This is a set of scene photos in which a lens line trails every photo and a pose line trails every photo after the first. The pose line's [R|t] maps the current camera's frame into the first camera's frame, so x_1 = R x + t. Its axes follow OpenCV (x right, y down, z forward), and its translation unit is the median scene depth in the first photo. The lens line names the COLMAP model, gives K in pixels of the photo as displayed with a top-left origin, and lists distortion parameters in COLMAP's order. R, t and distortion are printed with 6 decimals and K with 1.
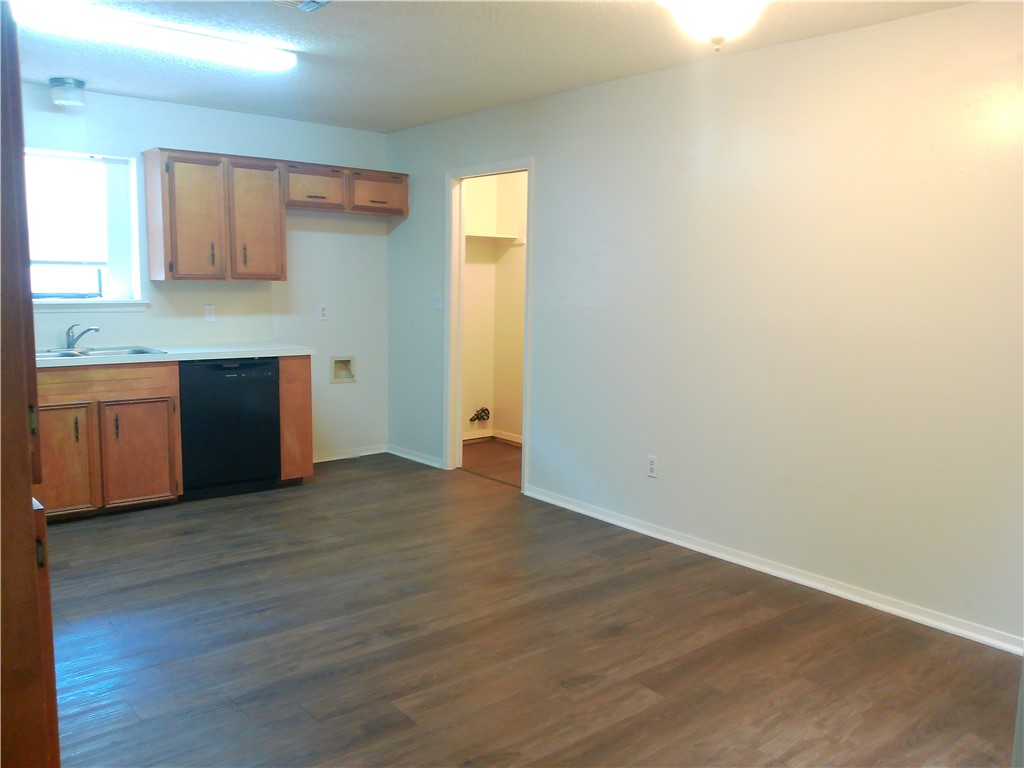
lens RADIAL K [[830.7, 0, 514.4], [0, 830.7, 387.3], [0, 0, 1]] dist [0.047257, -0.048970]
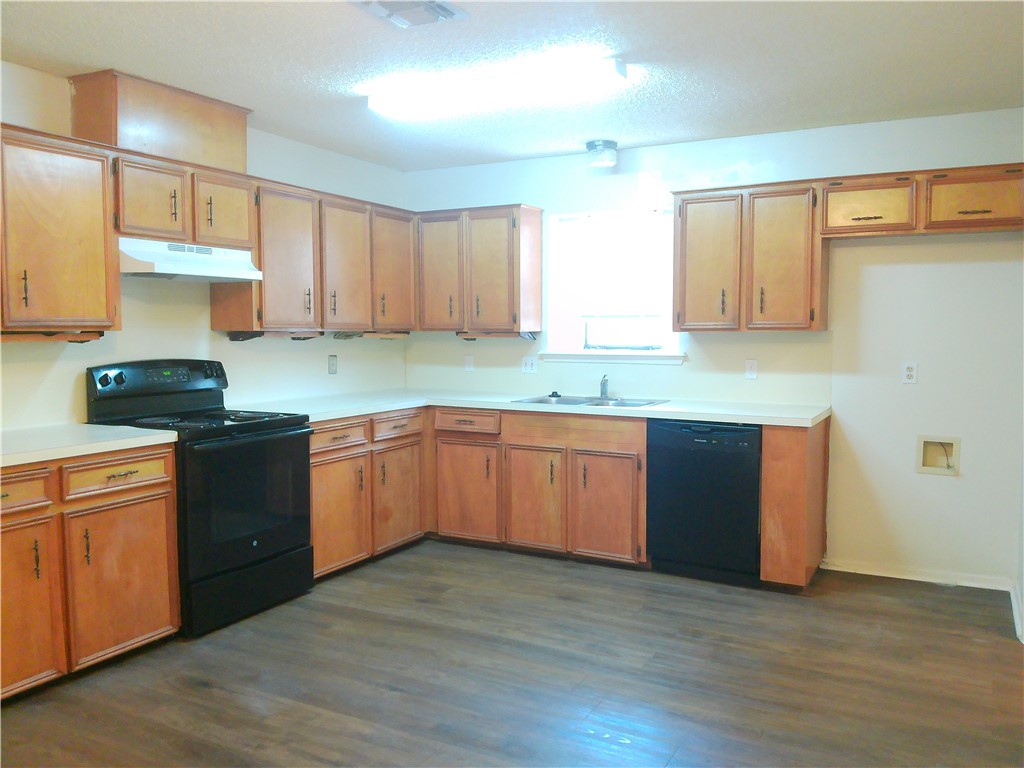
lens RADIAL K [[830.7, 0, 518.7], [0, 830.7, 382.3], [0, 0, 1]] dist [0.047257, -0.048970]
pose [[0.371206, 0.049647, -0.927222, 0.402354], [-0.113038, 0.993559, 0.007945, -0.061948], [0.921645, 0.101863, 0.374427, 0.517831]]
